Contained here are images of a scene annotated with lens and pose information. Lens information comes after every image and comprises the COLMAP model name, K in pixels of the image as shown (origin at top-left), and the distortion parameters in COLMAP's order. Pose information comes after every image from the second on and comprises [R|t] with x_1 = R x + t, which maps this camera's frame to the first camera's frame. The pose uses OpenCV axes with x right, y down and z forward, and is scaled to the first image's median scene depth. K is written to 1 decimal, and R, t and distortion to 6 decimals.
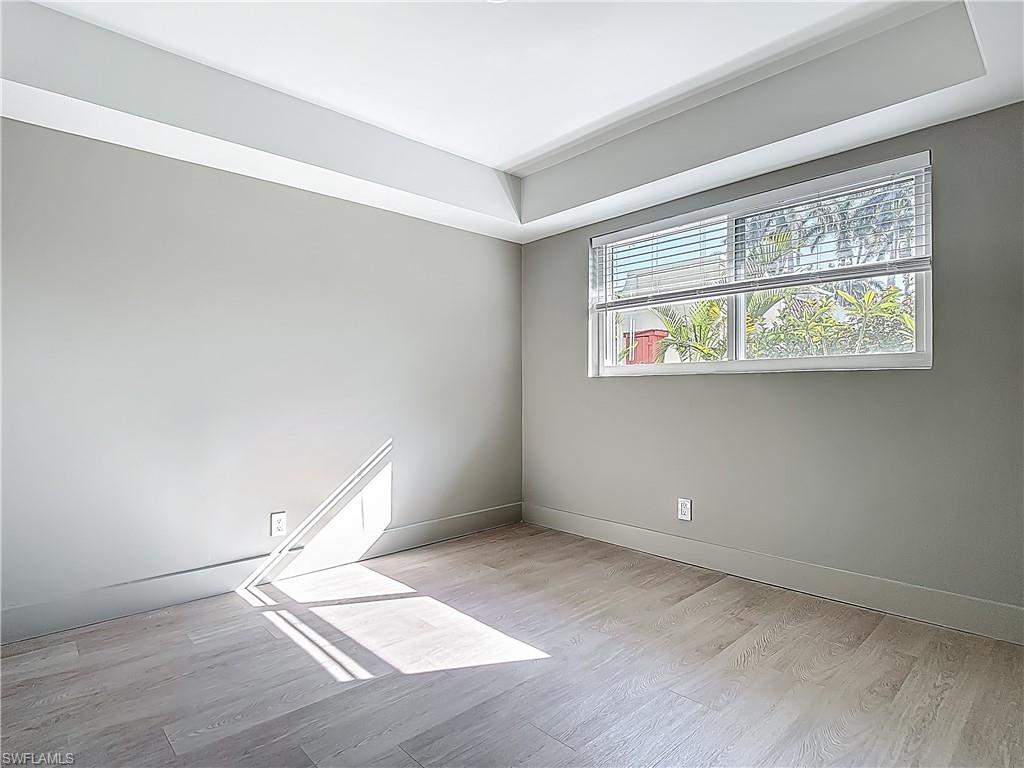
lens RADIAL K [[587.1, 0, 503.5], [0, 587.1, 399.5], [0, 0, 1]] dist [0.003924, -0.012878]
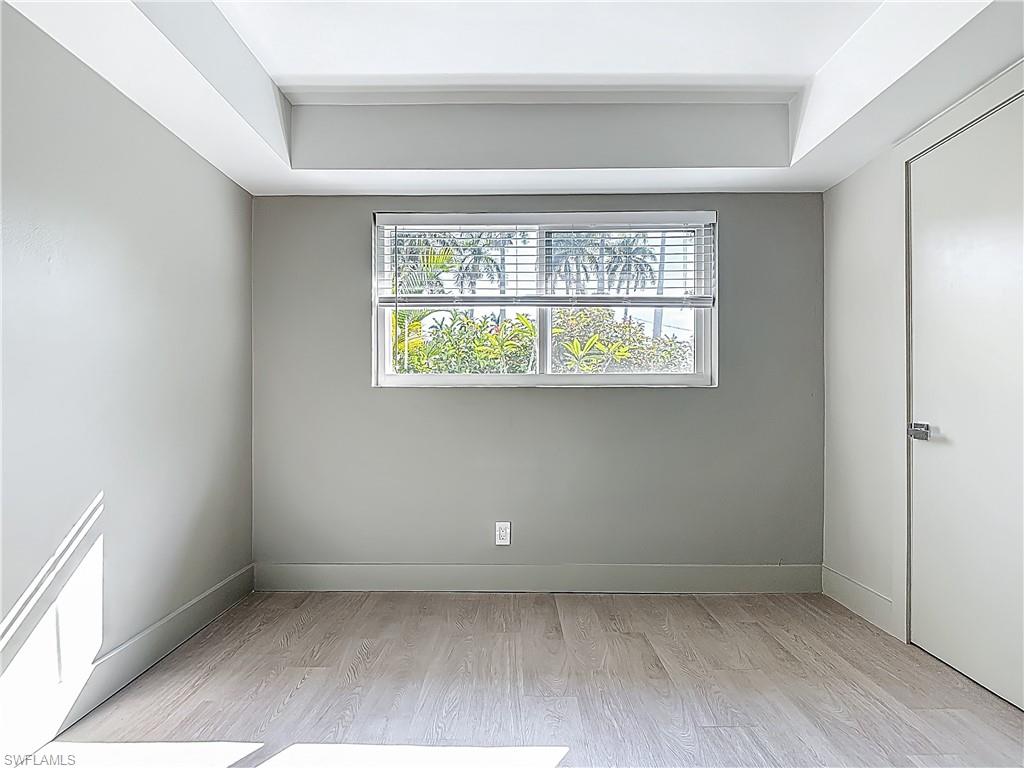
lens RADIAL K [[600.1, 0, 510.4], [0, 600.1, 401.9], [0, 0, 1]] dist [0.062728, -0.085950]
pose [[0.656286, 0.006075, 0.754487, -0.396258], [0.011430, 0.999773, -0.017992, -0.001479], [-0.754425, 0.020432, 0.656068, 0.368291]]
